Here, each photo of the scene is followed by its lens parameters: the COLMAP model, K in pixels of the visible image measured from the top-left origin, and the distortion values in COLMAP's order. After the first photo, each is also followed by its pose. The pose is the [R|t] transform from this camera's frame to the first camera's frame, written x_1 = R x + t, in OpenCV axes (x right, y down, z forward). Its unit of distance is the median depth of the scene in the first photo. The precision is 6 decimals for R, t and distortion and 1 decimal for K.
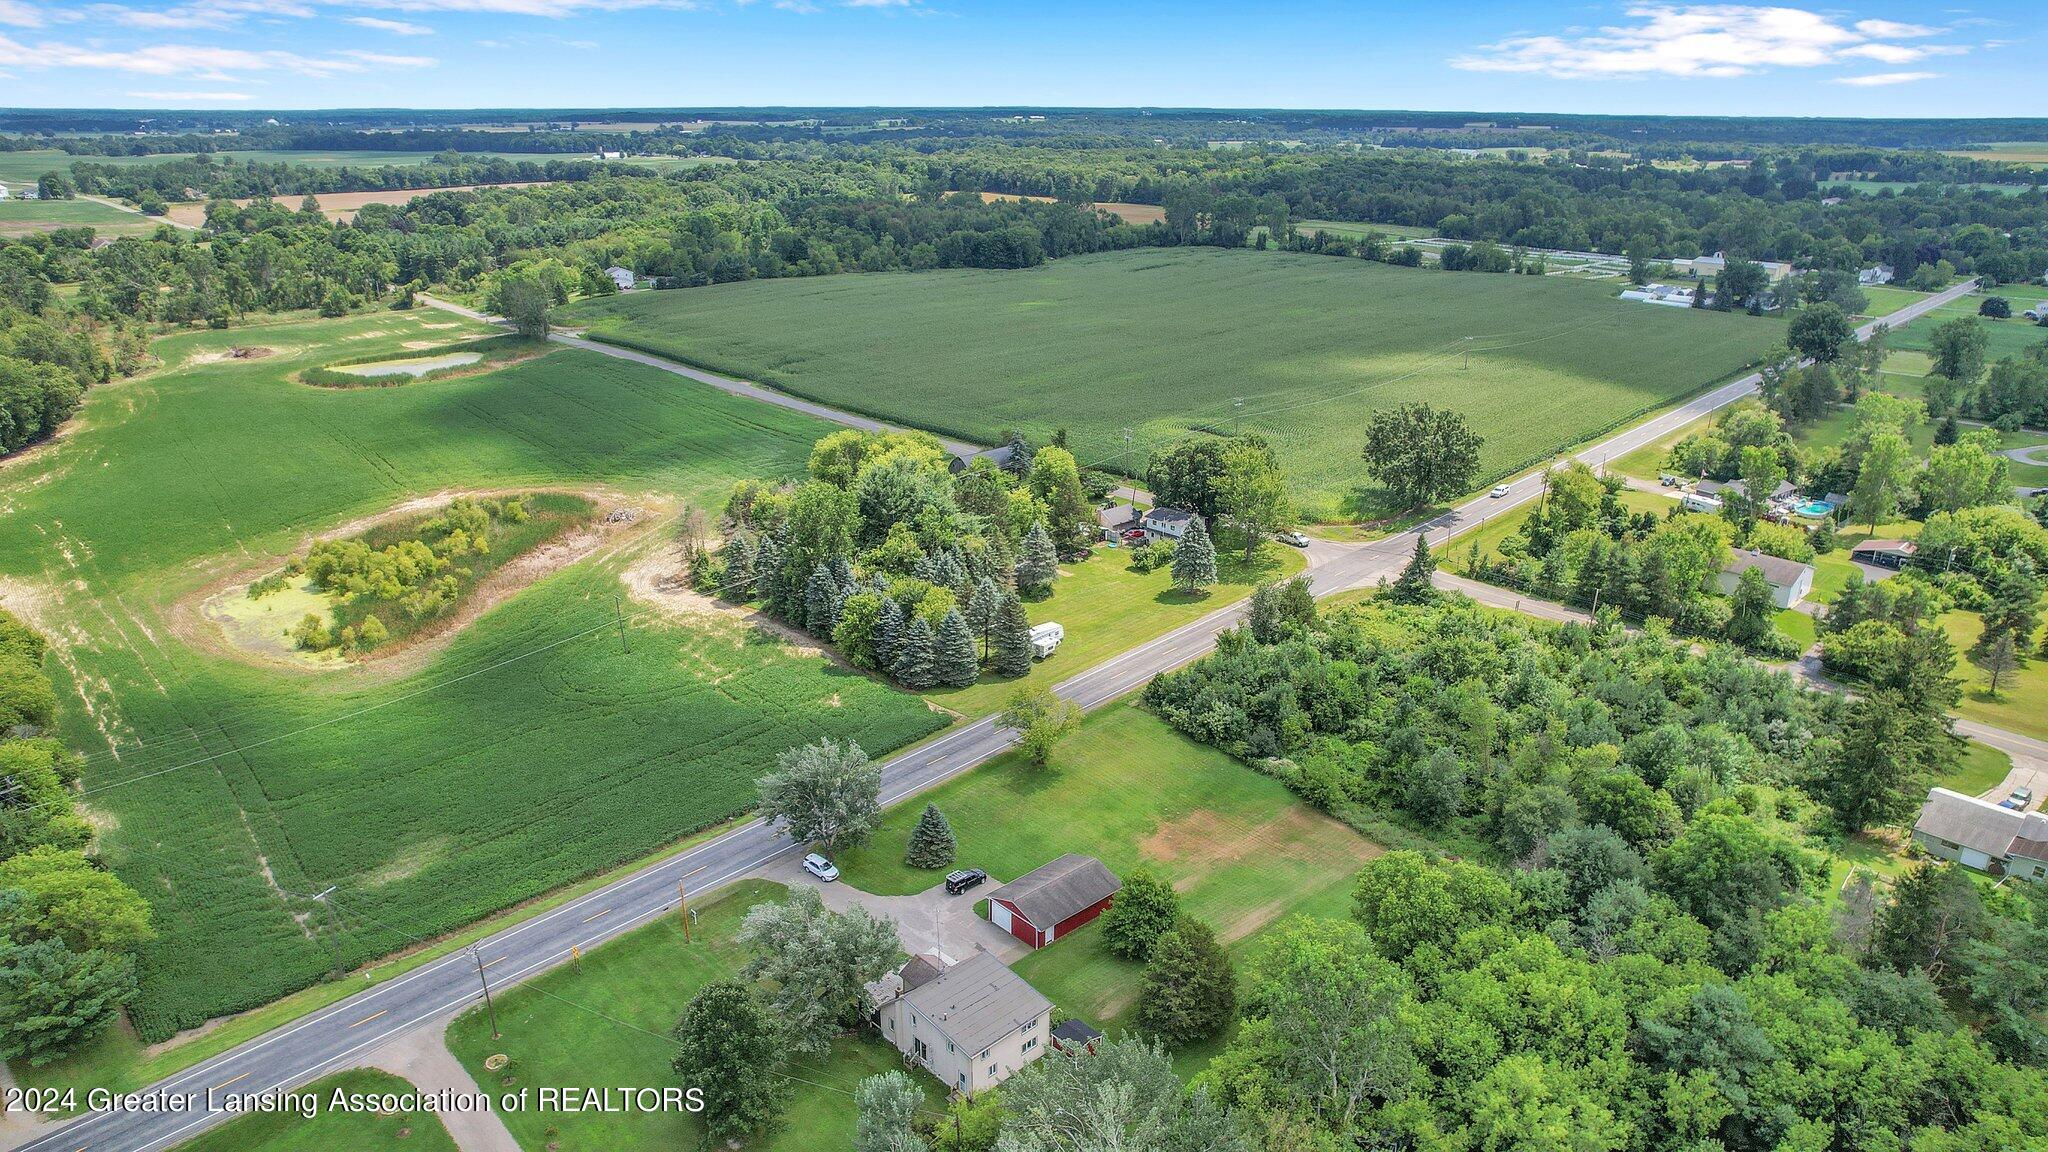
lens RADIAL K [[1310.8, 0, 1031.8], [0, 1310.8, 573.0], [0, 0, 1]] dist [-0.074140, 0.059322]
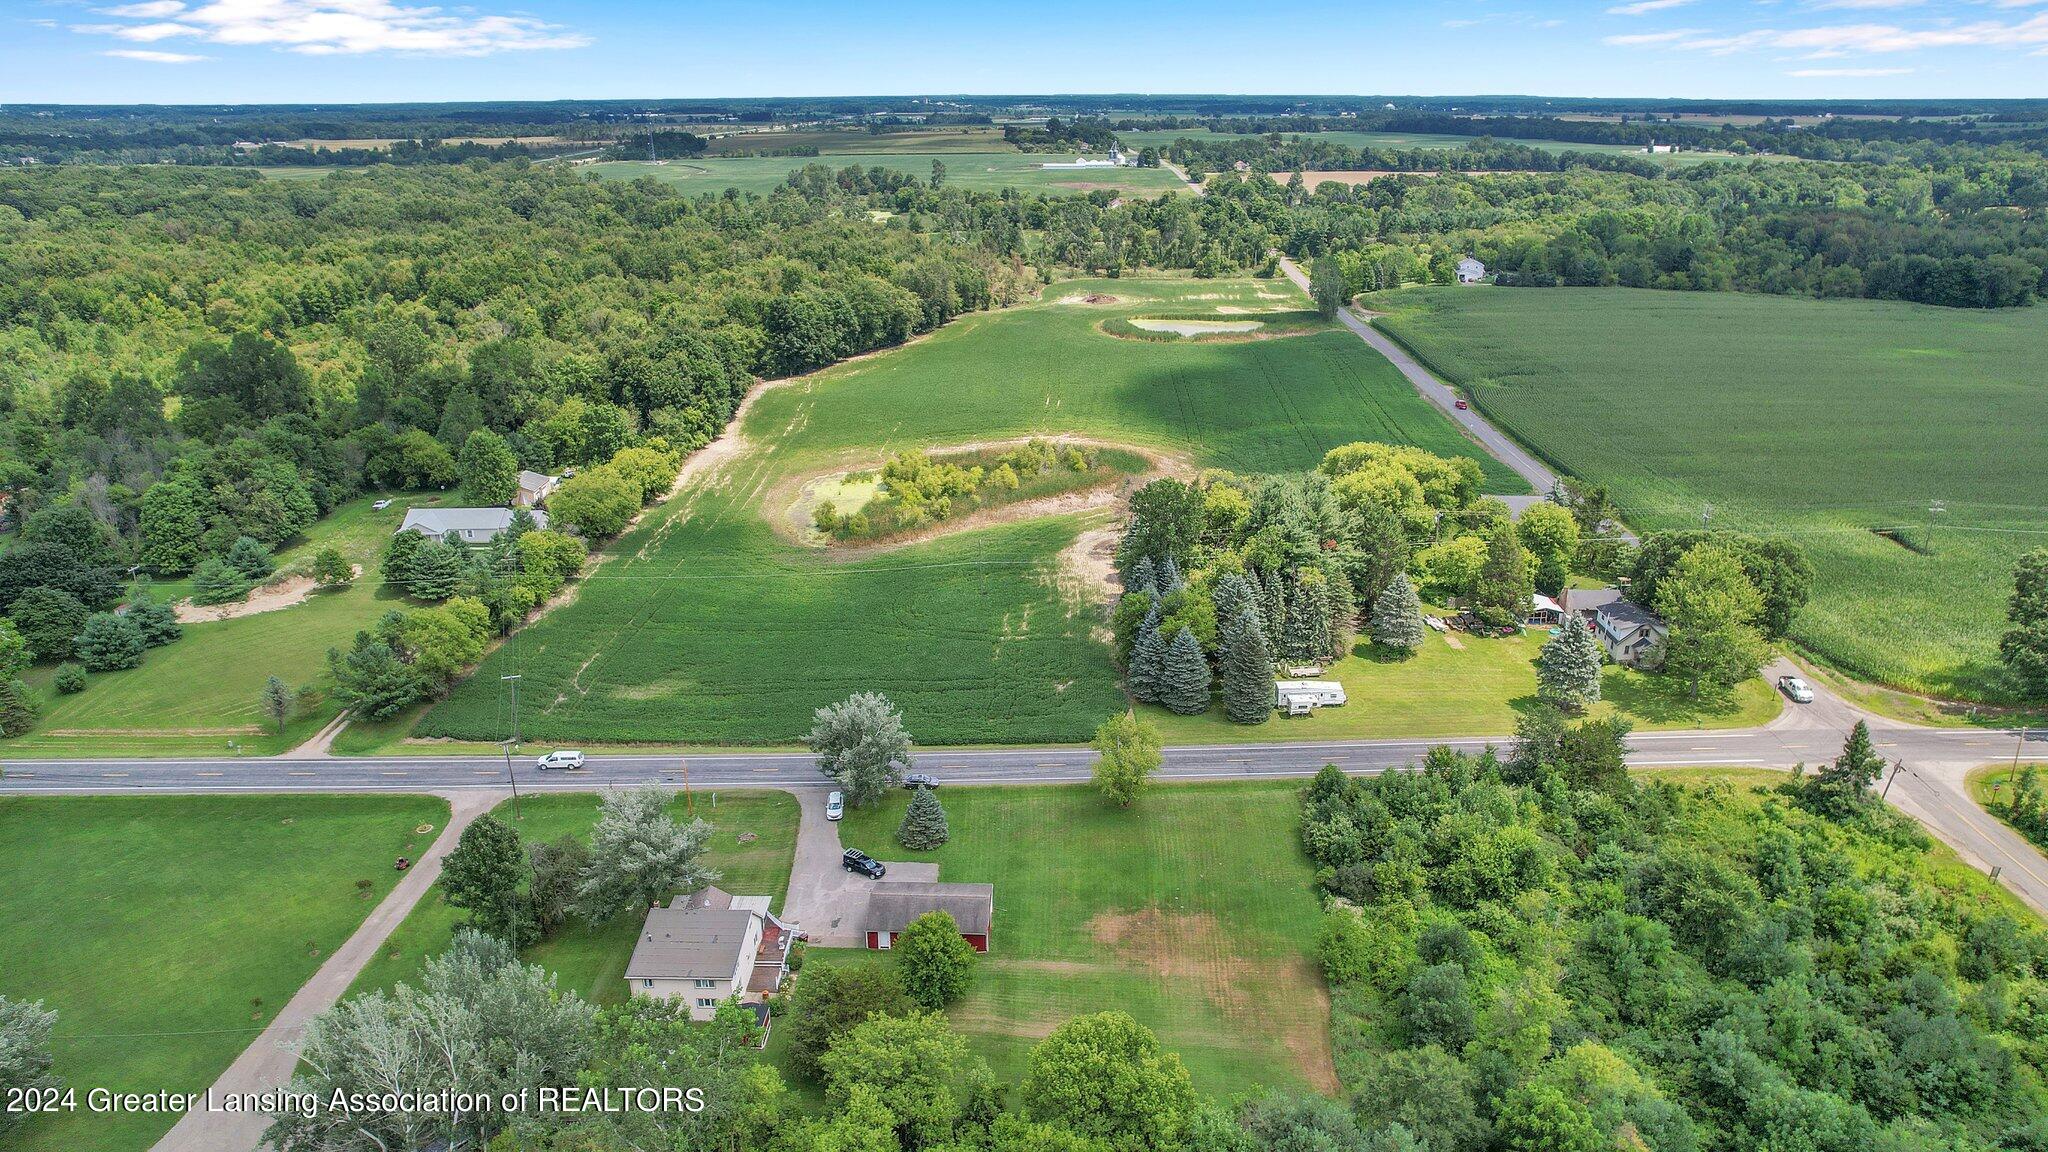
lens RADIAL K [[1310.8, 0, 1031.8], [0, 1310.8, 573.0], [0, 0, 1]] dist [-0.074140, 0.059322]
pose [[0.708707, 0.238969, -0.663798, 0.210732], [-0.233755, 0.967278, 0.098653, -0.034909], [0.665652, 0.085249, 0.741377, 0.101347]]
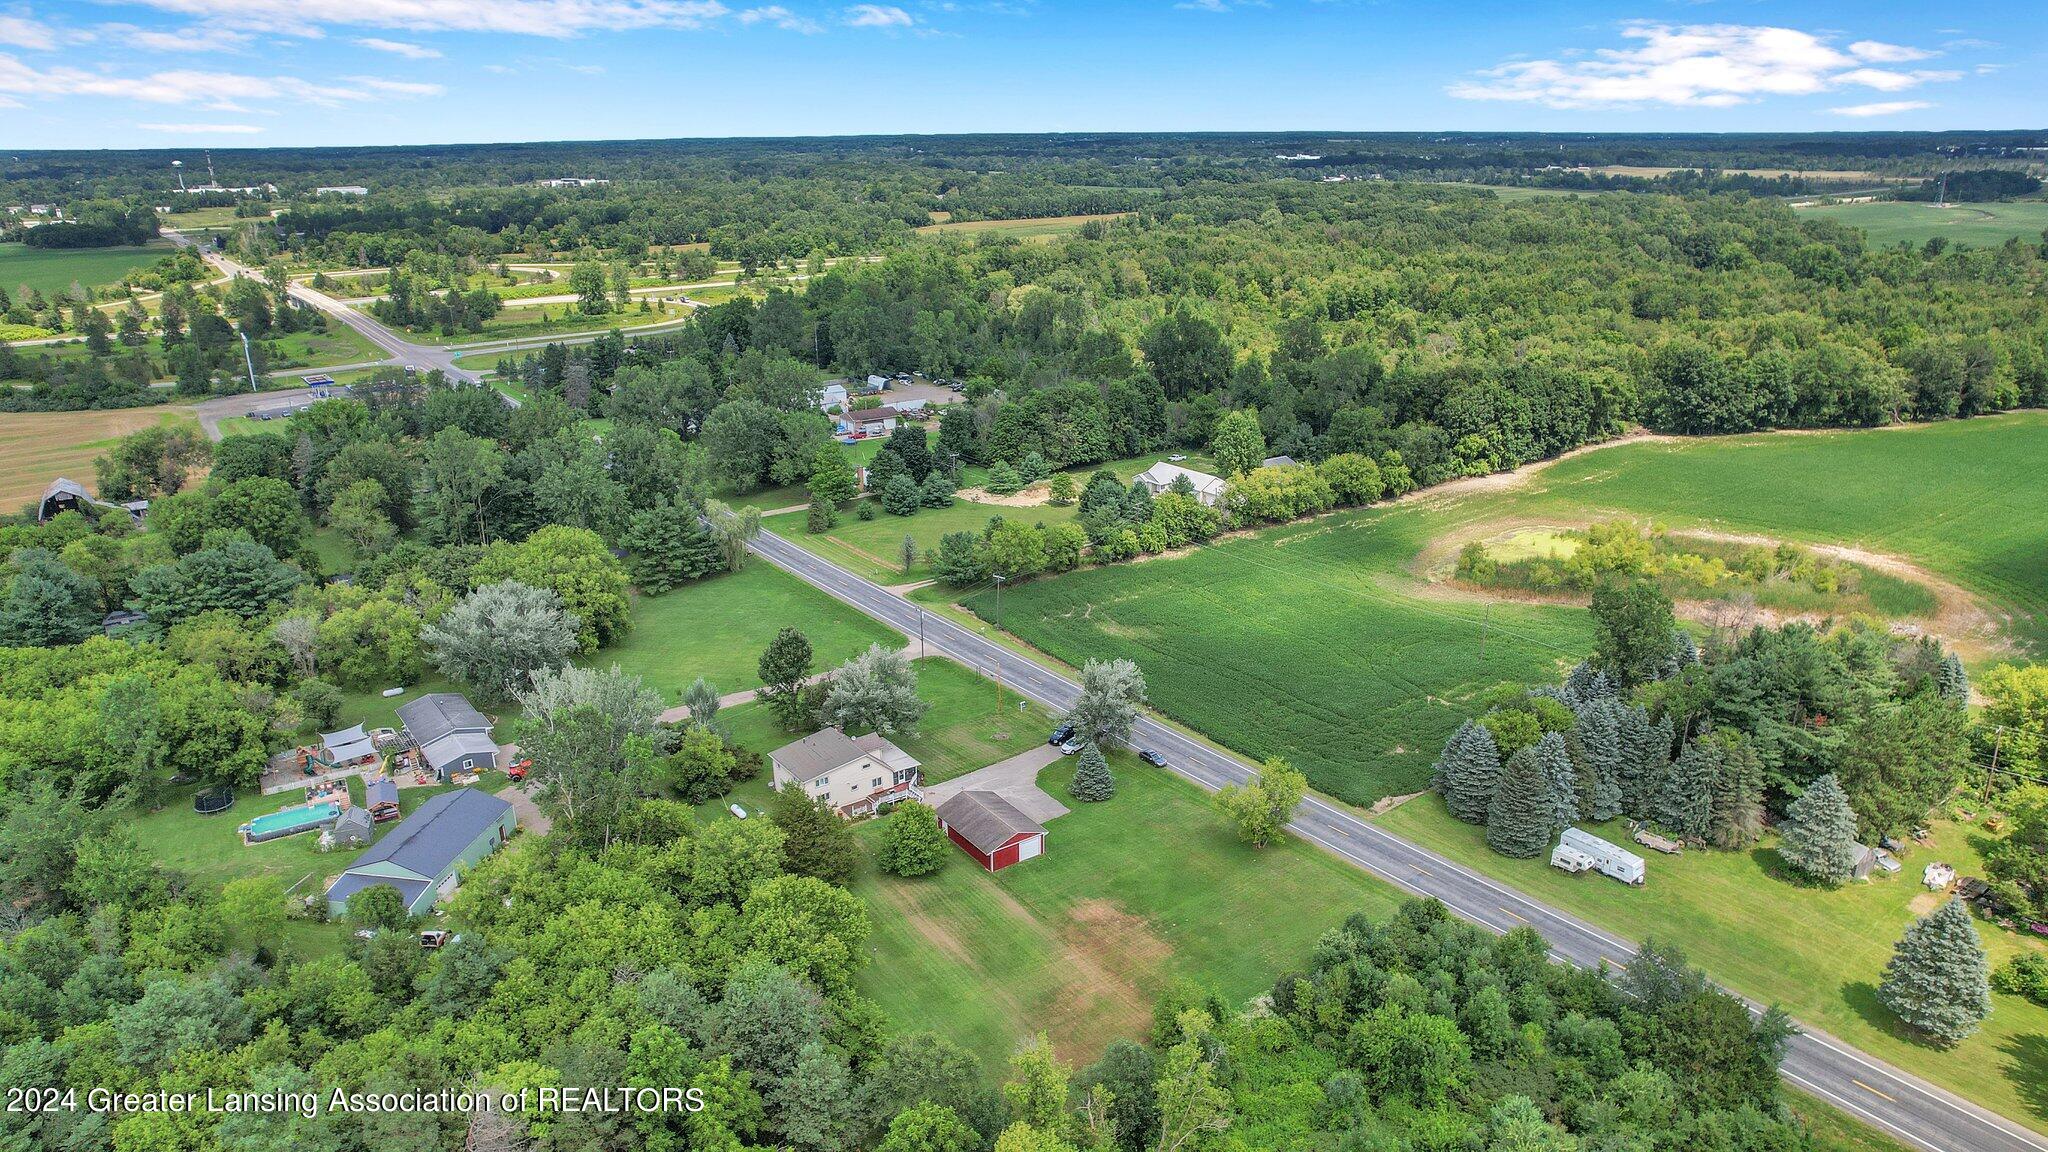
lens RADIAL K [[1310.8, 0, 1031.8], [0, 1310.8, 573.0], [0, 0, 1]] dist [-0.074140, 0.059322]
pose [[-0.145940, 0.315607, -0.937600, 0.325239], [-0.326575, 0.879250, 0.346798, -0.113453], [0.933836, 0.356809, -0.025248, 0.320006]]
